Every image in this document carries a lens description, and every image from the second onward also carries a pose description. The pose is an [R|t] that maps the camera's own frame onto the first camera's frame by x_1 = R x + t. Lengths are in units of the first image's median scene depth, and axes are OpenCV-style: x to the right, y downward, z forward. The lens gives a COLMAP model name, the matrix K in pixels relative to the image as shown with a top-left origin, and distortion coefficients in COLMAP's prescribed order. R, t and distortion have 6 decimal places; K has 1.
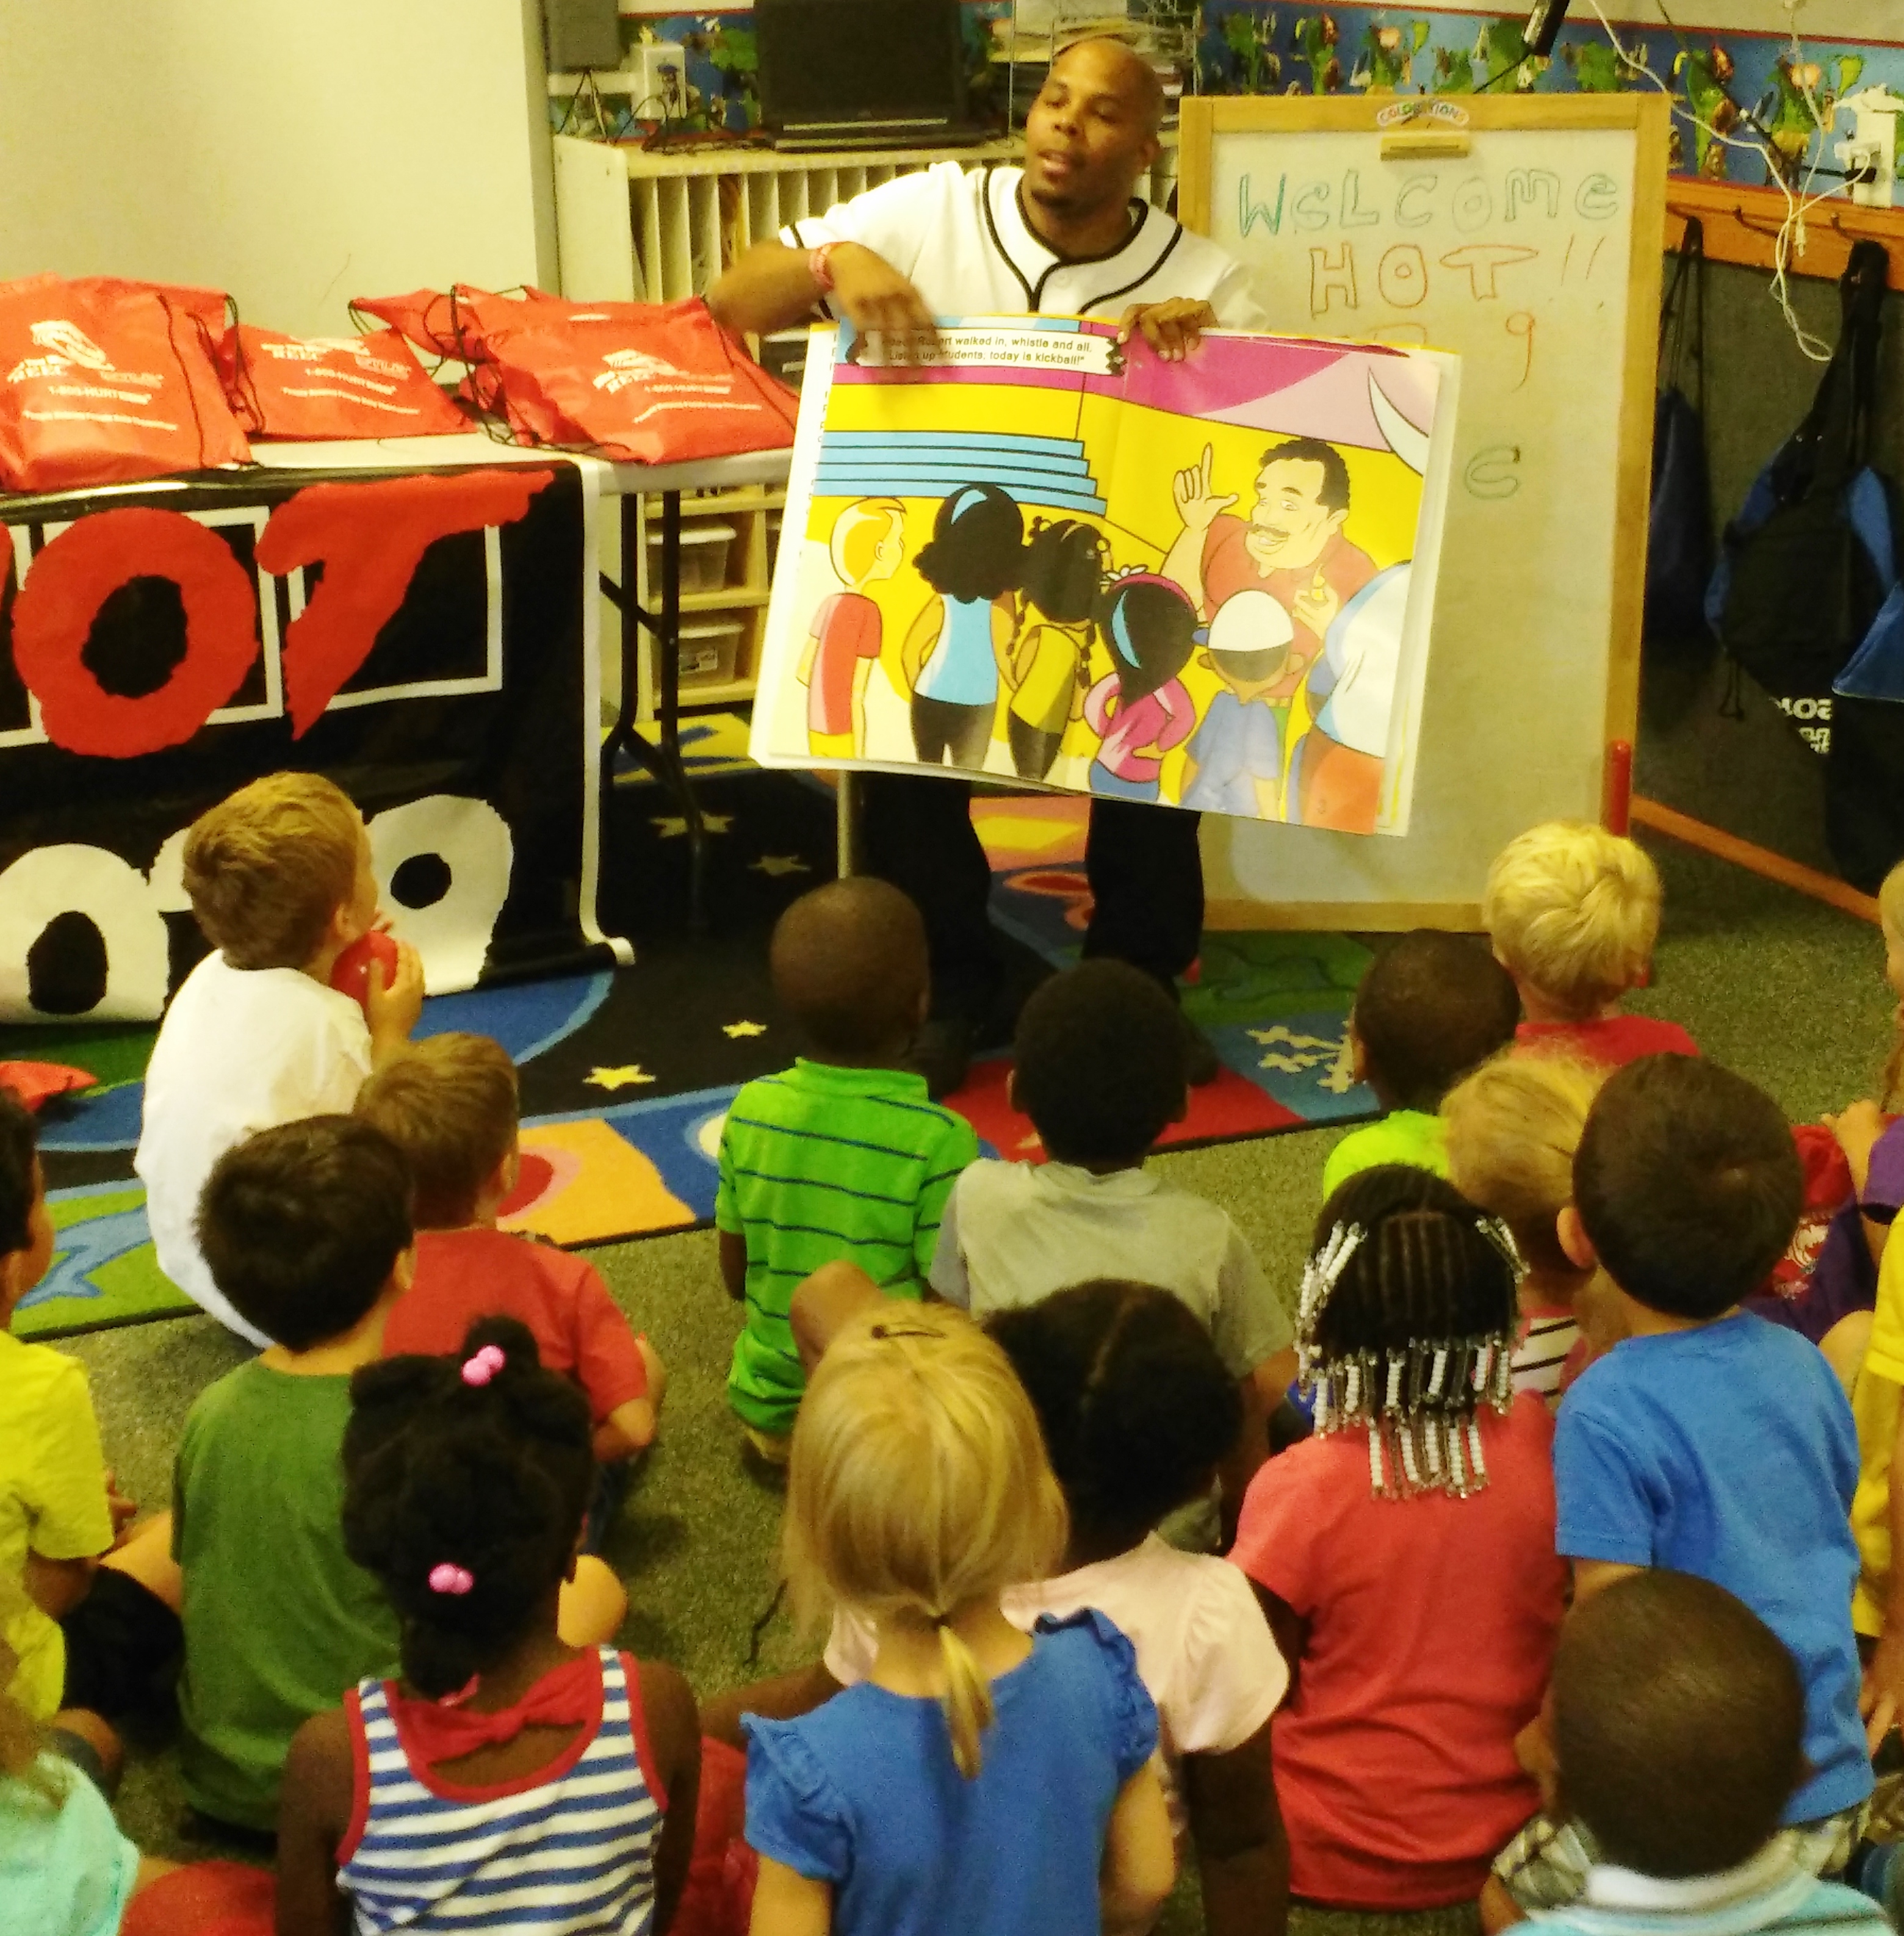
lens RADIAL K [[3567.7, 0, 939.7], [0, 3567.7, 877.2], [0, 0, 1]] dist [0.144076, 0.000000]
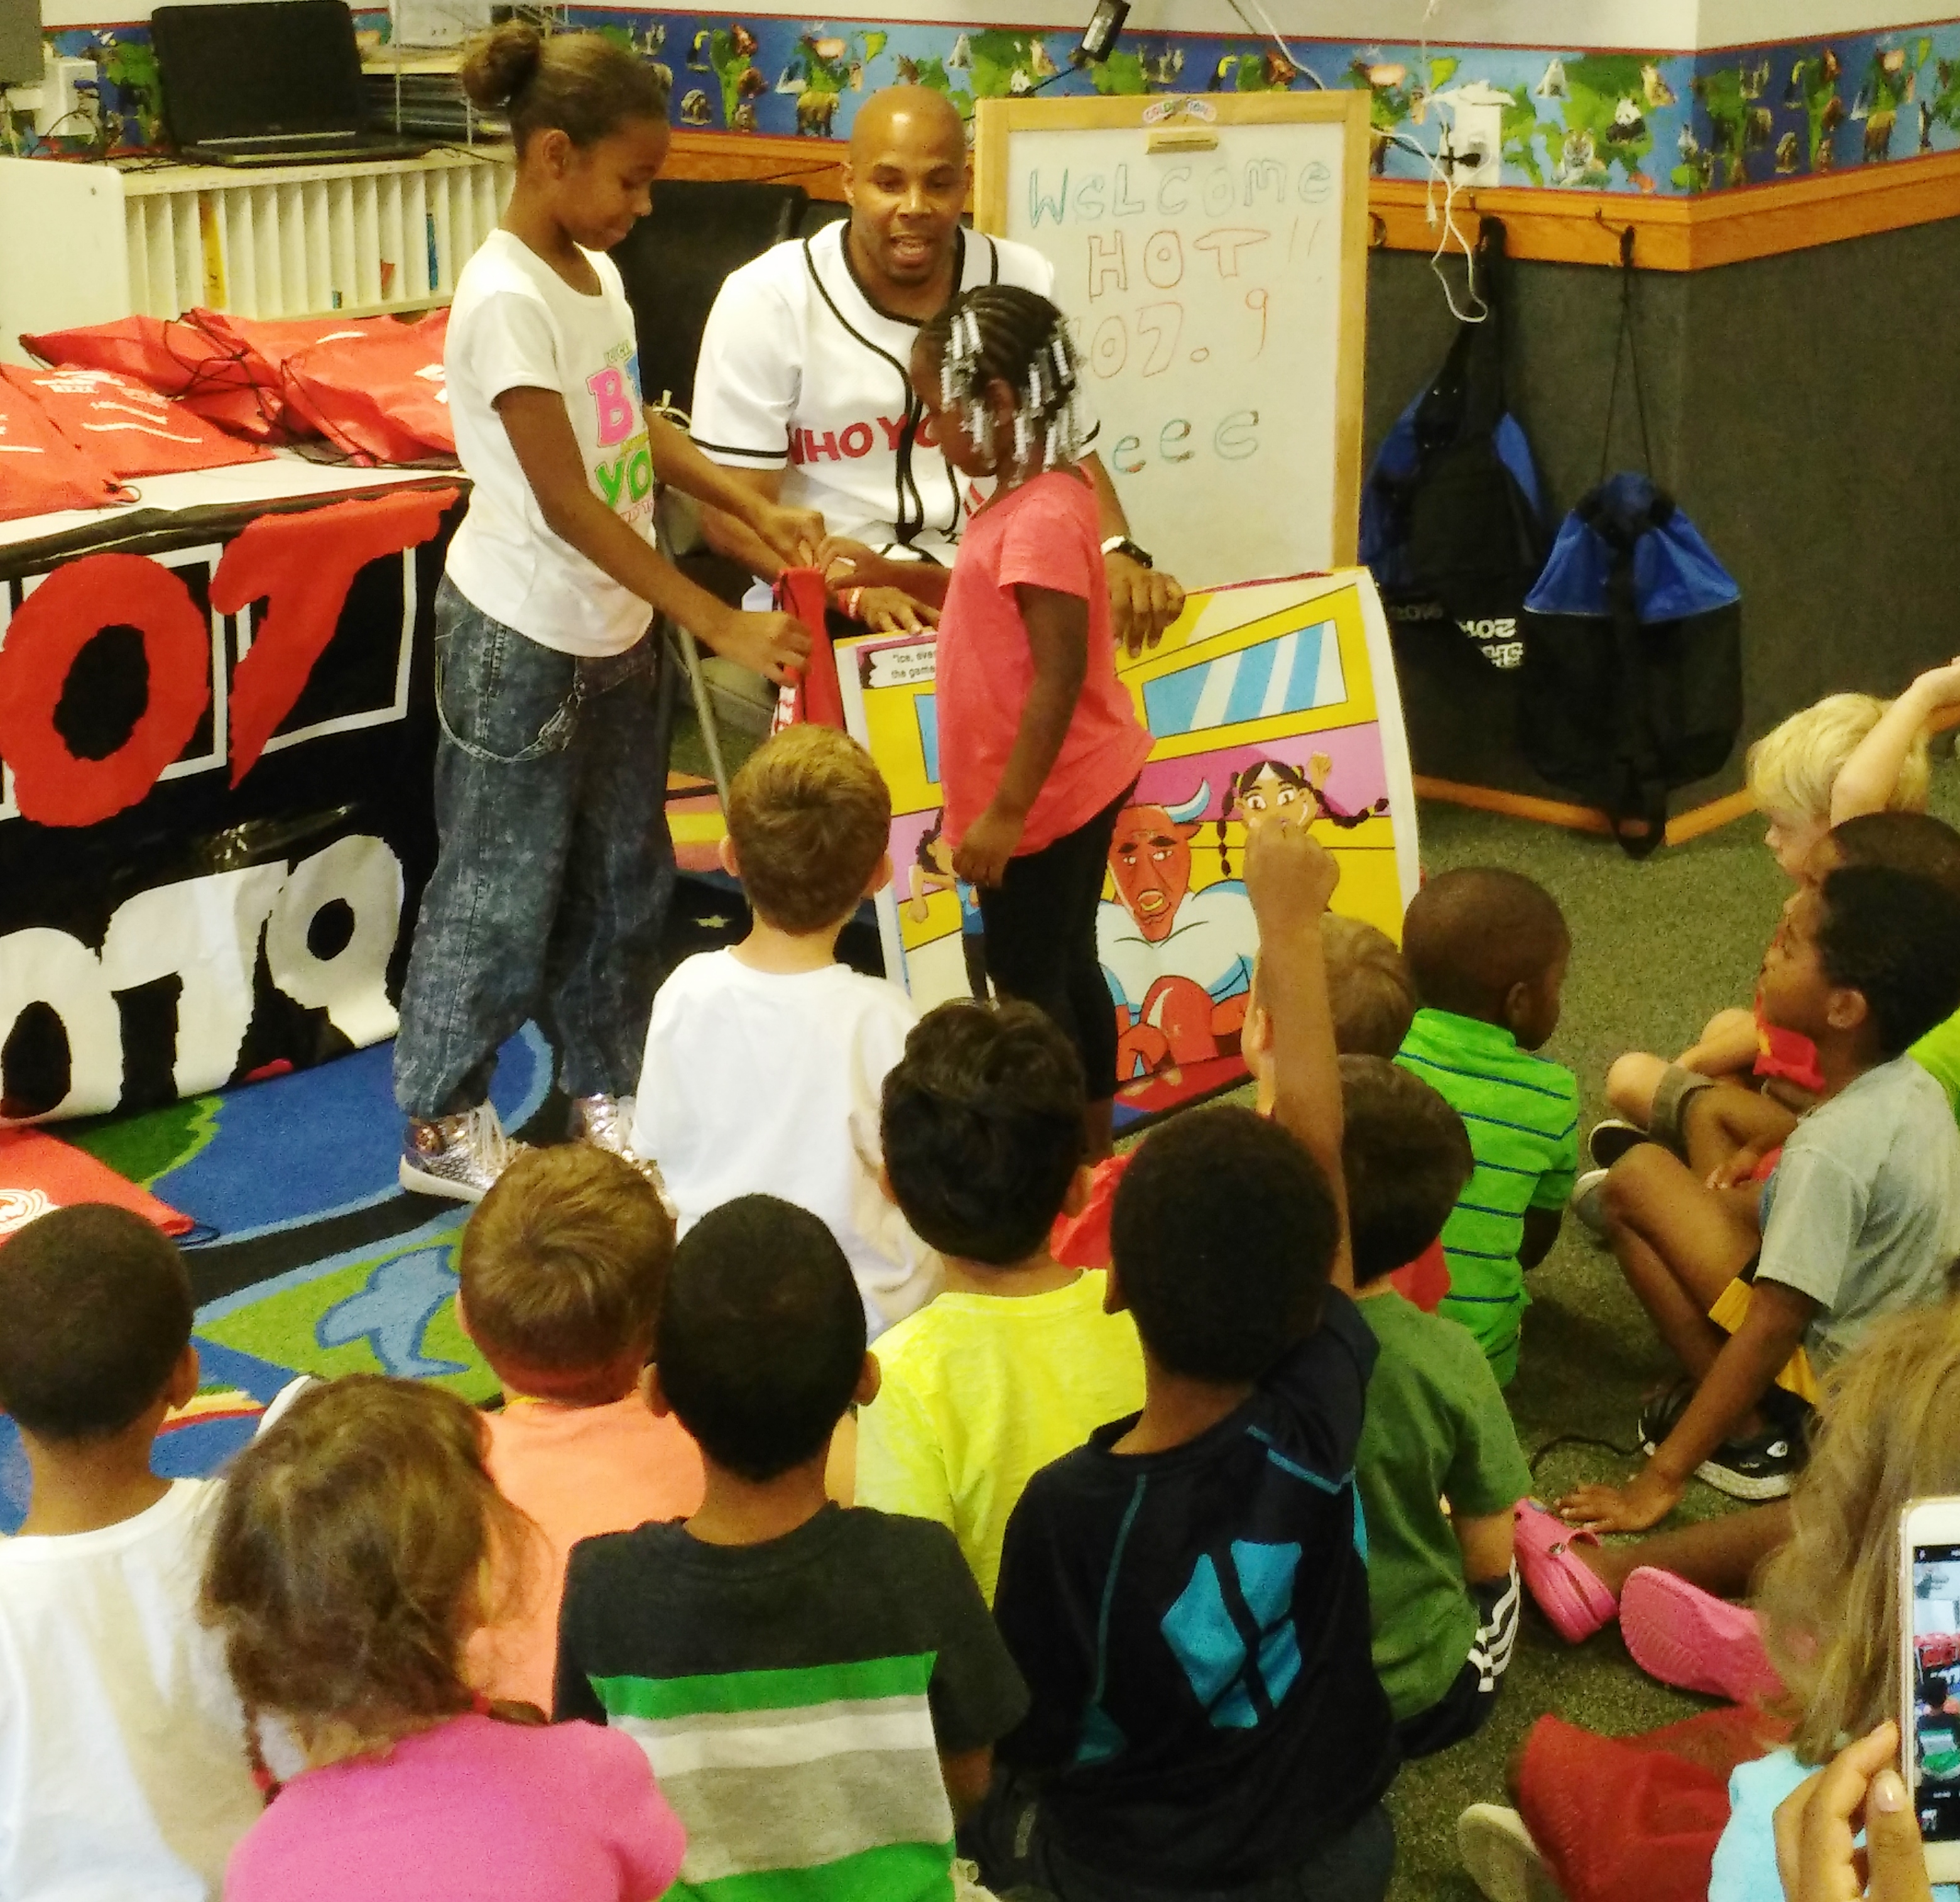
lens RADIAL K [[3721.2, 0, 946.3], [0, 3721.2, 652.9], [0, 0, 1]] dist [0.164196, 0.000000]
pose [[0.887656, -0.085318, 0.452534, -0.436464], [0.117814, 0.992058, -0.044058, -0.008464], [-0.445181, 0.092423, 0.890658, 0.042772]]
